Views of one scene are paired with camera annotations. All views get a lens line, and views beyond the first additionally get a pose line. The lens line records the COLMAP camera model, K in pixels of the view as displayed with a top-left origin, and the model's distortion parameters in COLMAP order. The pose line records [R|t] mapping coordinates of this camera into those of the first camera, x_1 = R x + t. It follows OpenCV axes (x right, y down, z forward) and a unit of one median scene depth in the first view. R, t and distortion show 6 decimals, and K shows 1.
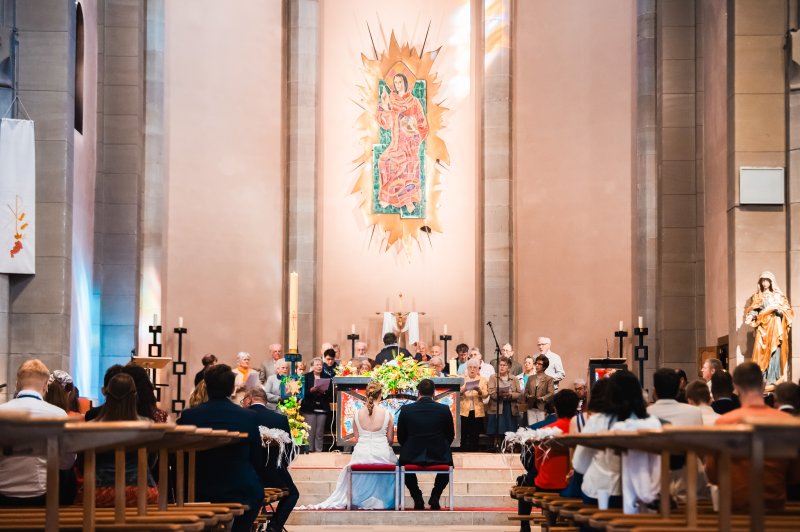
lens RADIAL K [[1863.8, 0, 400.0], [0, 1863.8, 266.0], [0, 0, 1]] dist [0.125930, 0.048913]
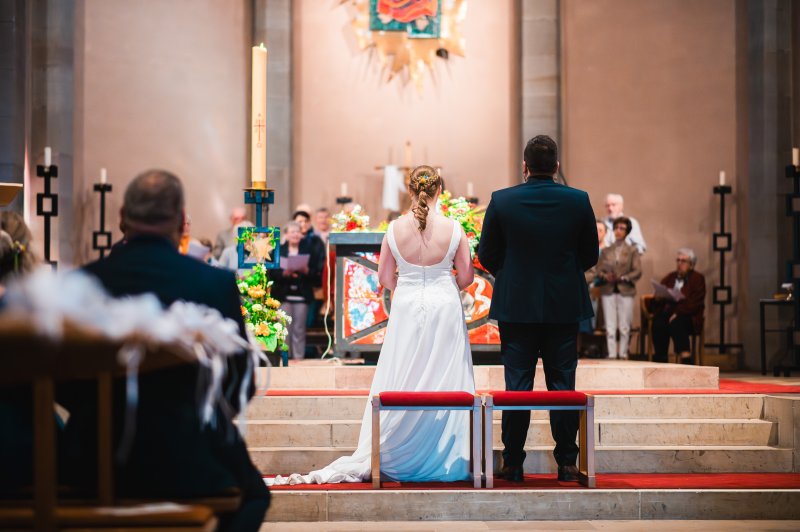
lens RADIAL K [[2008.1, 0, 400.0], [0, 2008.1, 266.0], [0, 0, 1]] dist [0.032440, -0.146241]
pose [[0.999937, -0.005366, 0.009894, -0.020424], [0.004799, 0.998397, 0.056394, 0.035679], [-0.010181, -0.056343, 0.998360, 0.386241]]
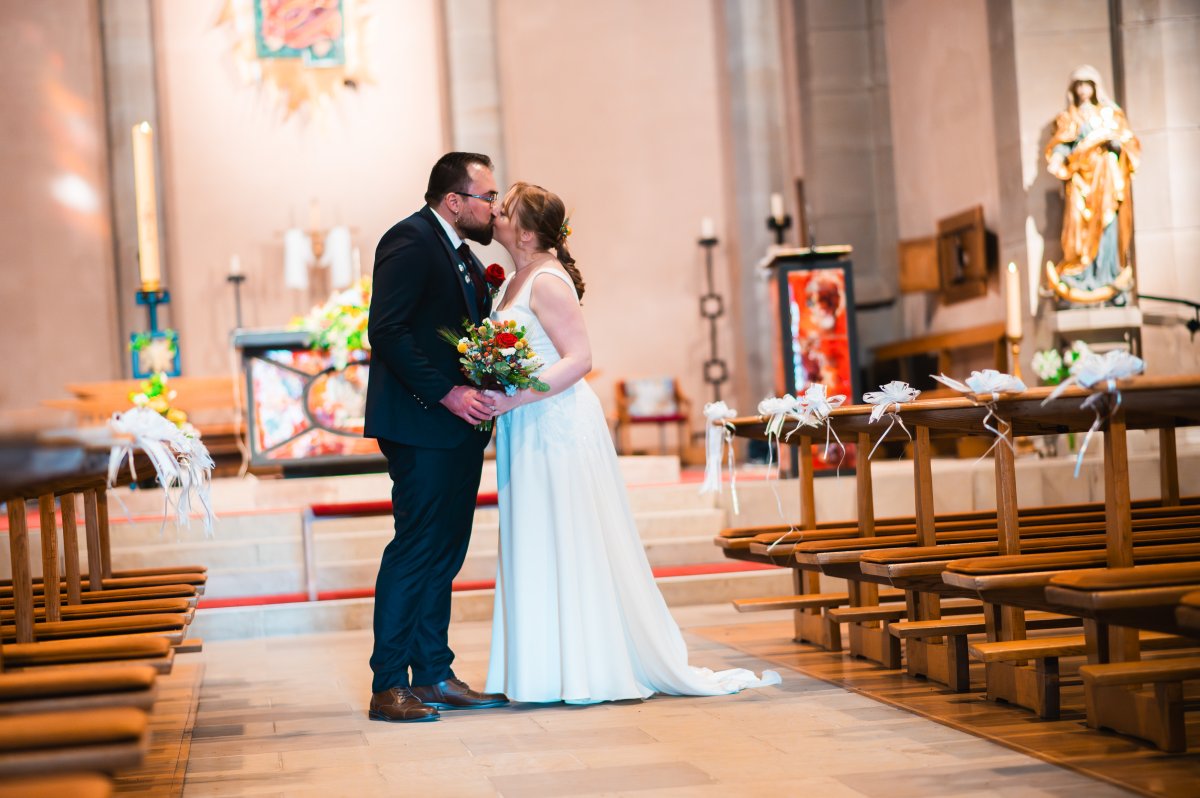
lens RADIAL K [[2795.8, 0, 600.0], [0, 2795.8, 399.0], [0, 0, 1]] dist [0.125930, 0.048913]
pose [[0.991548, -0.065096, 0.112224, -0.024370], [0.056300, 0.995216, 0.079849, 0.022992], [-0.116885, -0.072856, 0.990470, 0.239466]]
